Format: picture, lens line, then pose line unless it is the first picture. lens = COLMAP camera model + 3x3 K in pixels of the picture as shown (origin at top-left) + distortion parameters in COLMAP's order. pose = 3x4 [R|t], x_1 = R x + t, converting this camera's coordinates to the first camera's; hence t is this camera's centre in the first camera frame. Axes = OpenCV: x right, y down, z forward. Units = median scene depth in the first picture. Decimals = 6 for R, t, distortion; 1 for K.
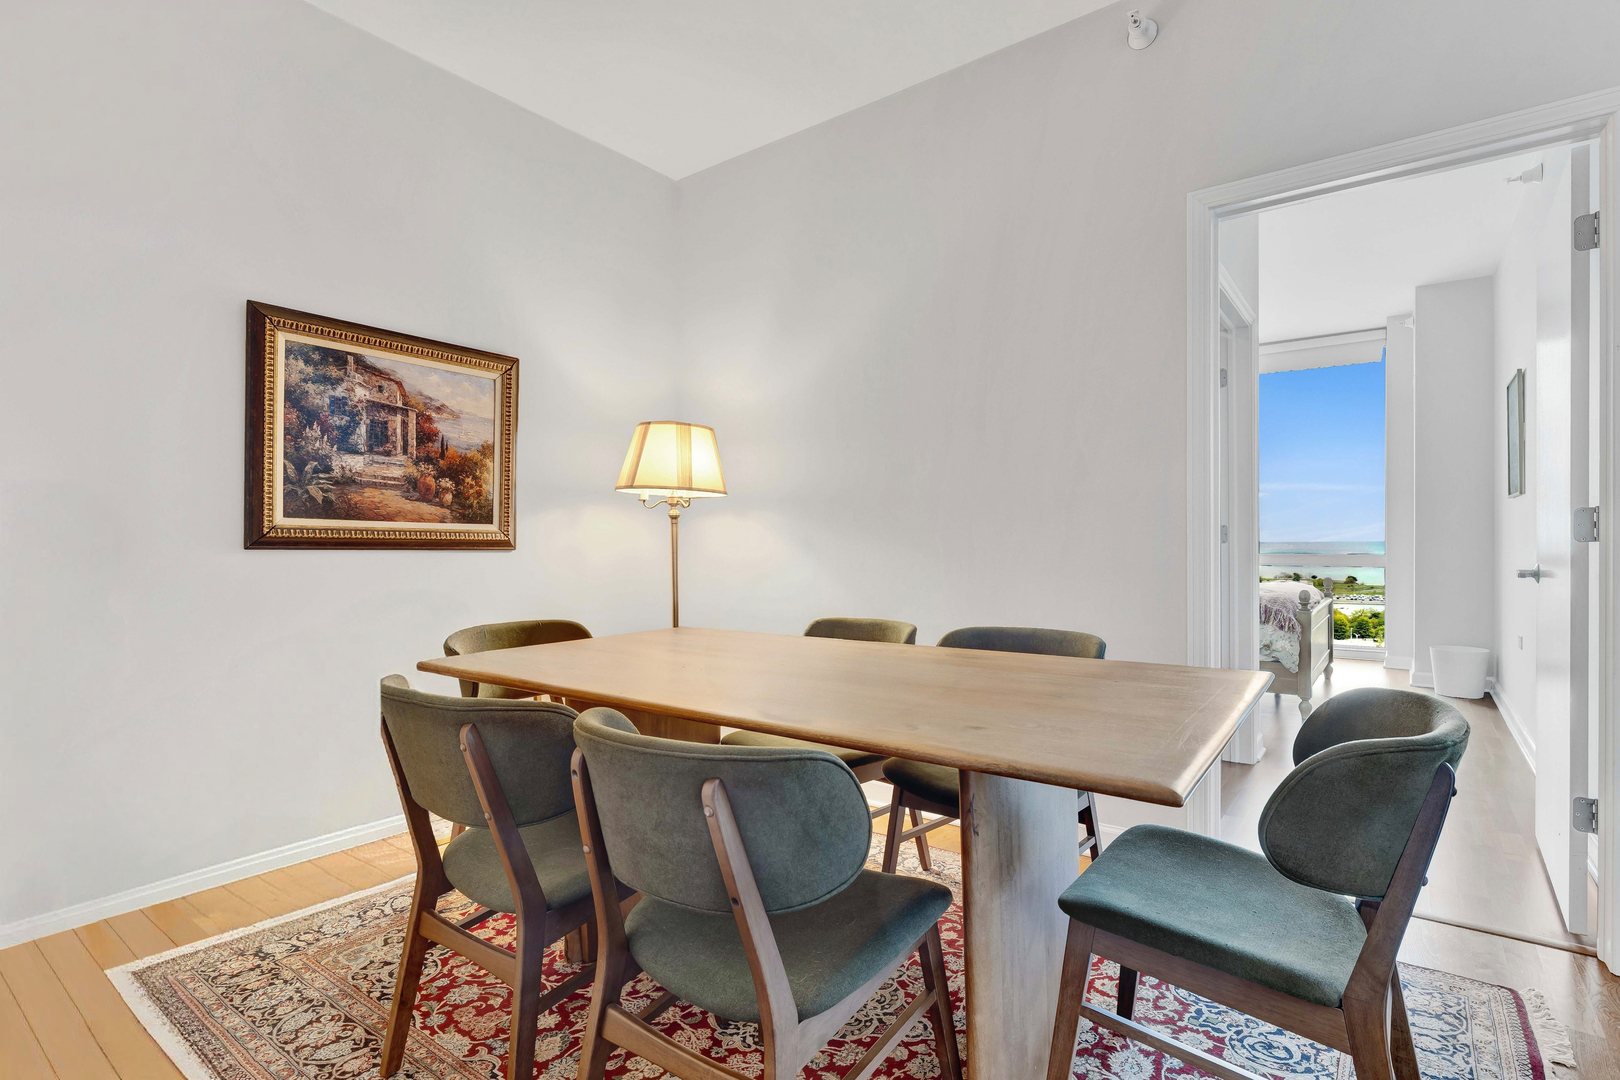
lens RADIAL K [[789.4, 0, 820.4], [0, 789.4, 550.9], [0, 0, 1]] dist [-0.007391, 0.000403]
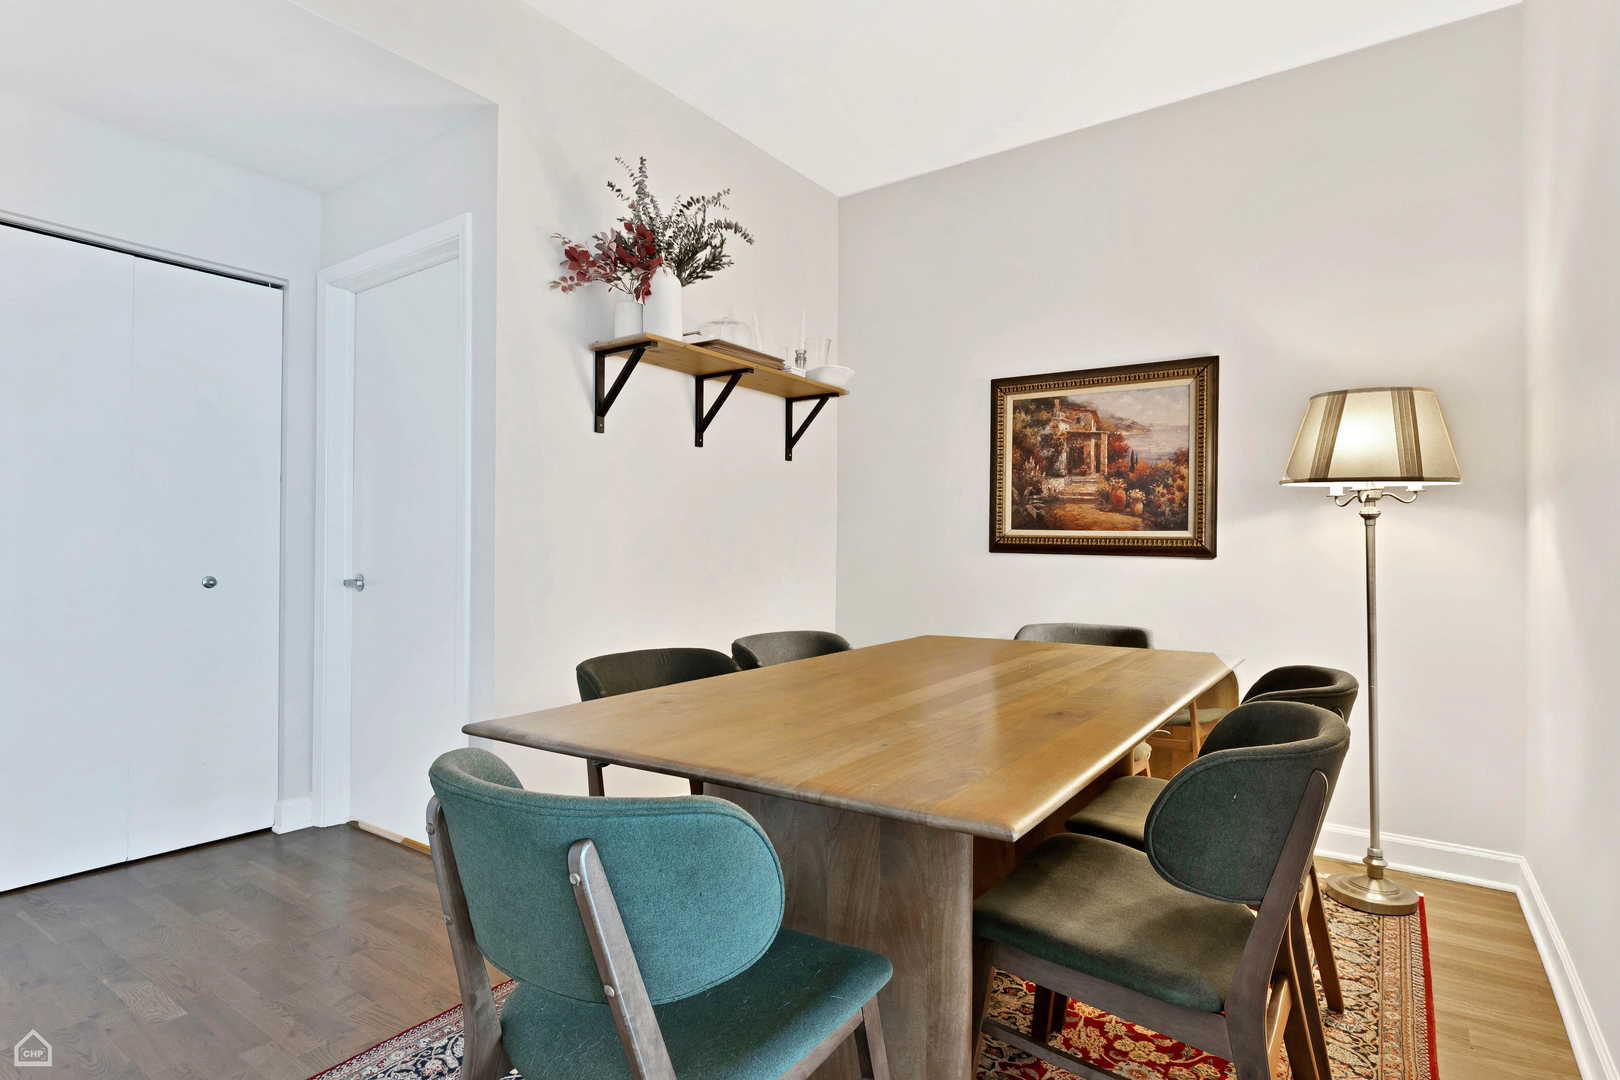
lens RADIAL K [[858.5, 0, 818.3], [0, 858.5, 535.1], [0, 0, 1]] dist [0.005733, -0.001099]
pose [[0.036902, -0.009161, -0.999277, 0.727521], [-0.015548, 0.999832, -0.009740, -0.011922], [0.999198, 0.015896, 0.036754, 0.553279]]
